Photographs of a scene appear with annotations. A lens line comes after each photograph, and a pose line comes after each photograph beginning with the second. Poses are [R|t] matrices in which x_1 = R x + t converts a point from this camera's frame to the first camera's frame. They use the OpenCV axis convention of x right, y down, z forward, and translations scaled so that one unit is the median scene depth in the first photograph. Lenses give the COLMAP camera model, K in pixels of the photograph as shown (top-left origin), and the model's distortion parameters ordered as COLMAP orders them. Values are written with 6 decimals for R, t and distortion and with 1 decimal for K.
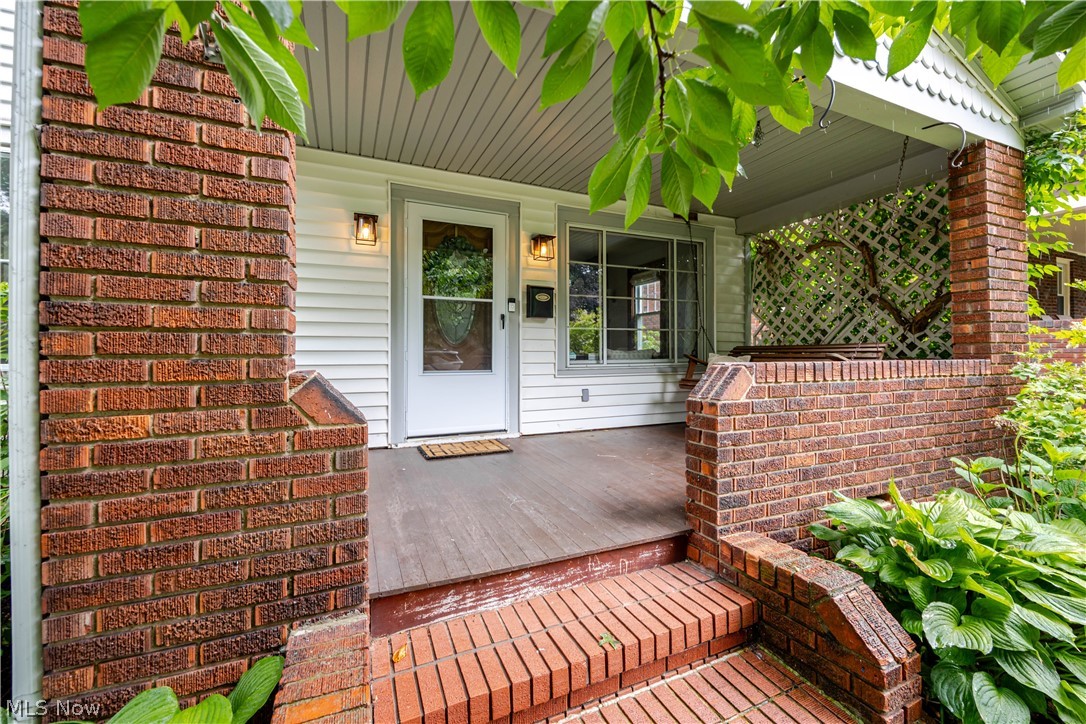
lens RADIAL K [[430.3, 0, 532.6], [0, 430.3, 356.5], [0, 0, 1]] dist [-0.000771, 0.000044]
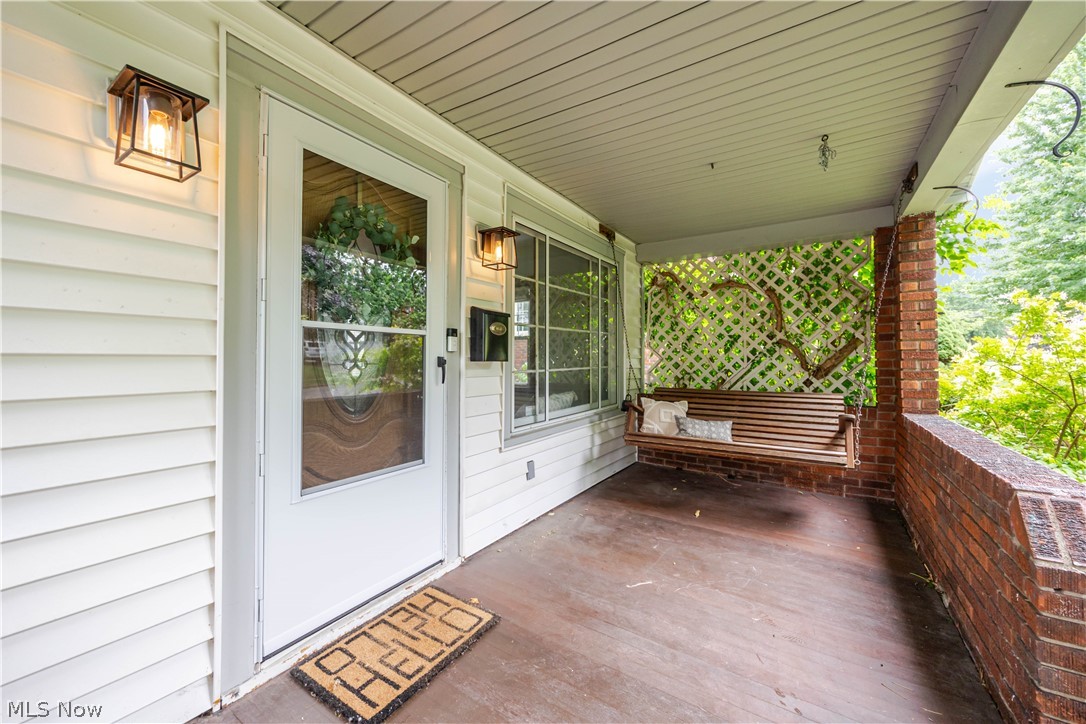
lens RADIAL K [[430.3, 0, 532.6], [0, 430.3, 356.5], [0, 0, 1]] dist [-0.000771, 0.000044]
pose [[0.839269, 0.006651, 0.543676, -0.268575], [0.001797, 0.999886, -0.015005, -0.087718], [-0.543714, 0.013570, 0.839161, 0.453203]]
